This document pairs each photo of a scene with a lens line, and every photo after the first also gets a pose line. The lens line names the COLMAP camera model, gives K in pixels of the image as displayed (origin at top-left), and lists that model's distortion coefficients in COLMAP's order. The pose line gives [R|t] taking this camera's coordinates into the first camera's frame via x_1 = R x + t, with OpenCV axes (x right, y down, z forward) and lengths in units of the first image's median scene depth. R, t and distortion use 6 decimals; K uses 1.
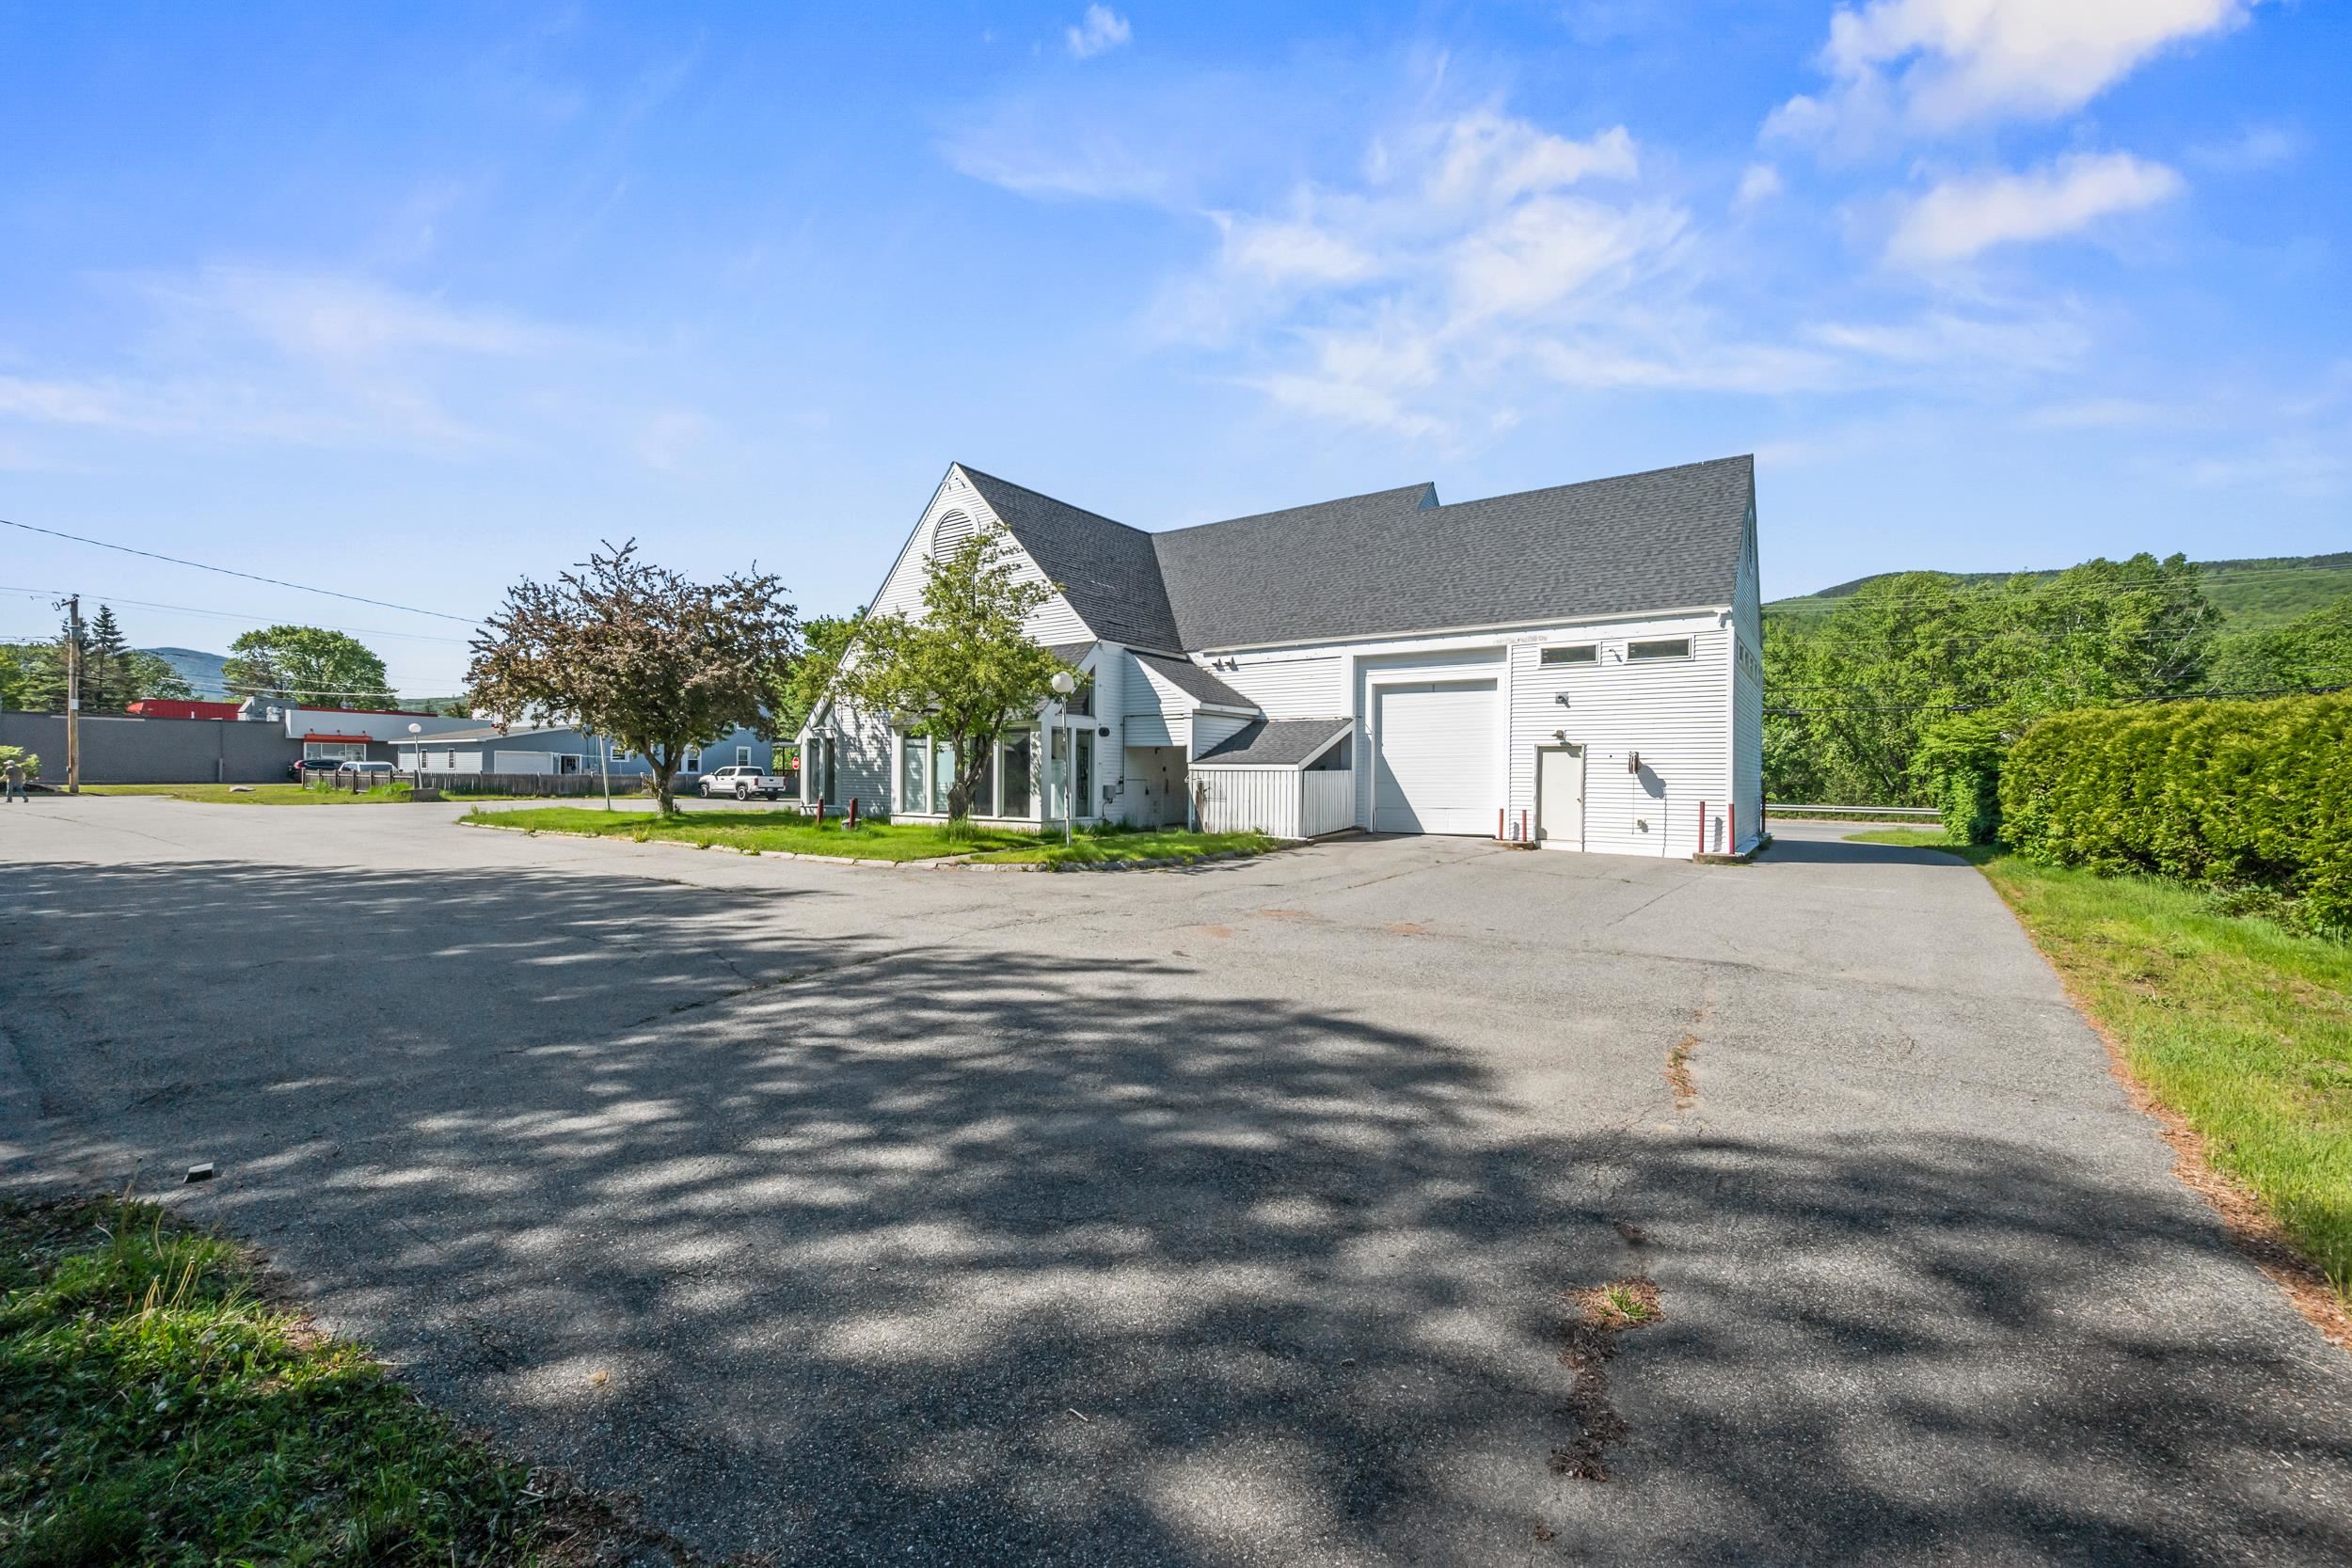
lens RADIAL K [[972.0, 0, 1179.9], [0, 972.0, 779.5], [0, 0, 1]] dist [-0.000725, -0.000023]
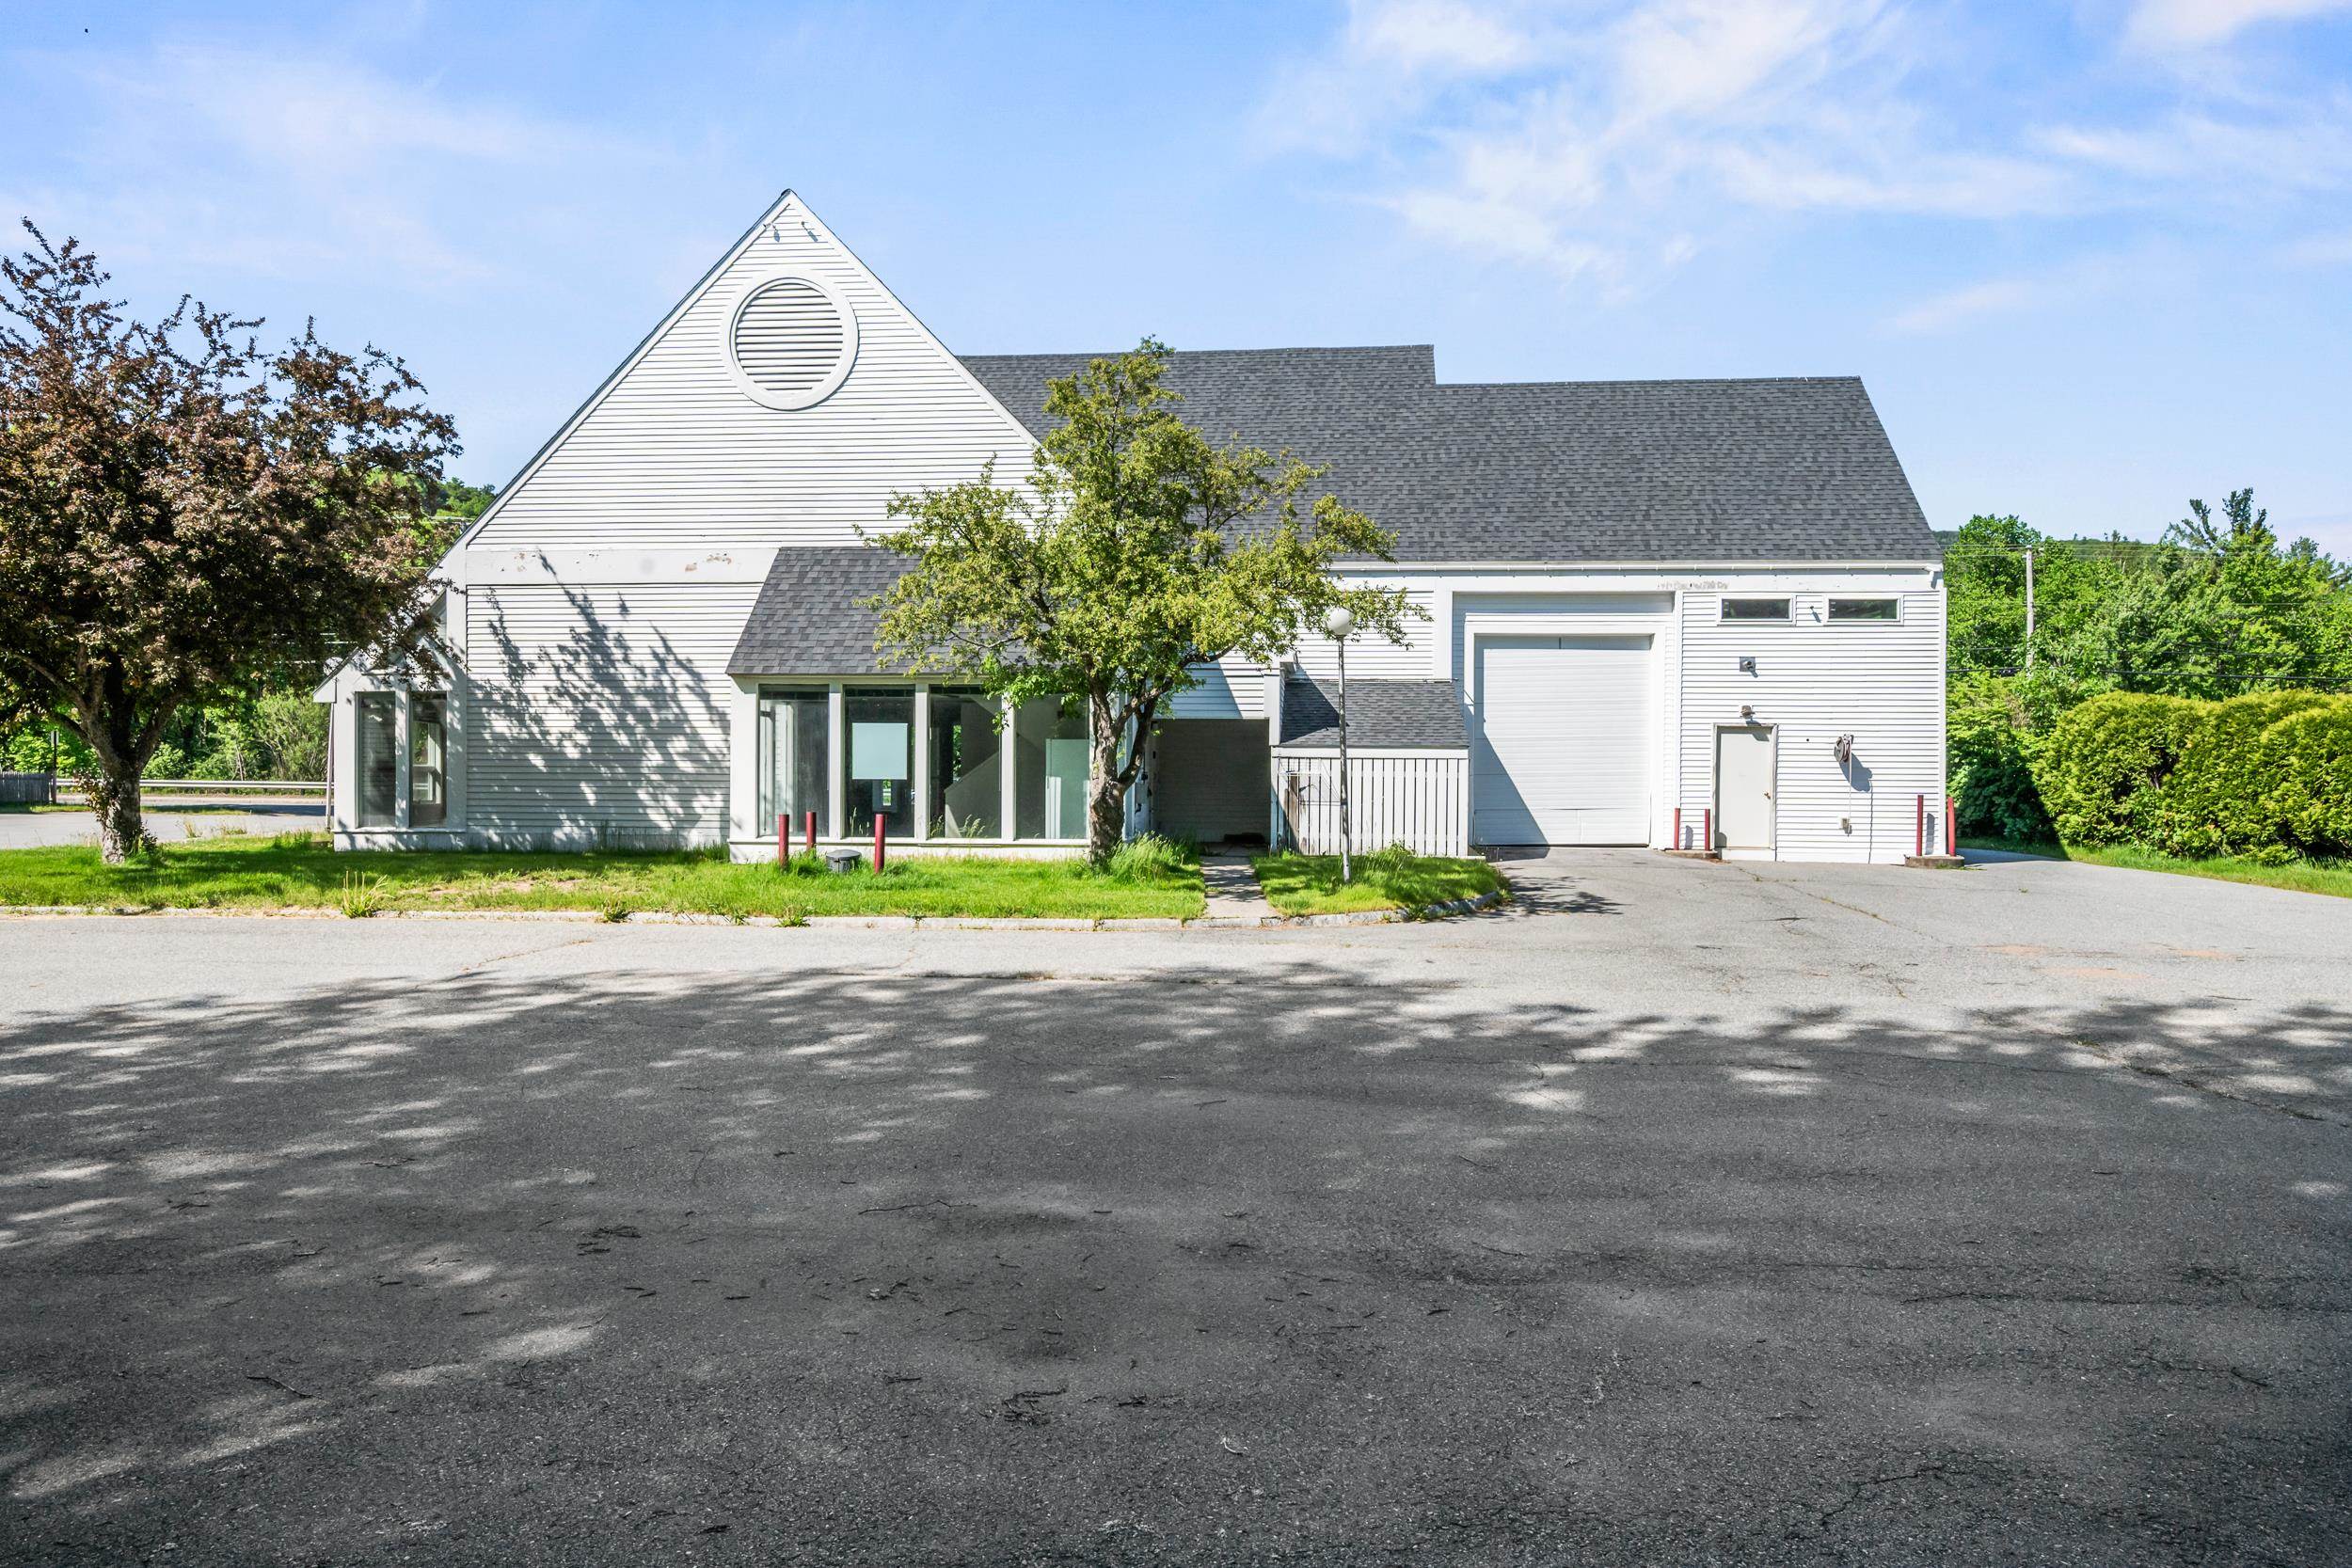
lens RADIAL K [[1512.2, 0, 1174.2], [0, 1512.2, 772.8], [0, 0, 1]] dist [-0.002725, -0.000081]
pose [[0.850399, -0.007167, 0.526090, -0.596423], [0.003252, 0.999960, 0.008366, -0.008305], [-0.526129, -0.005404, 0.850388, 0.202607]]
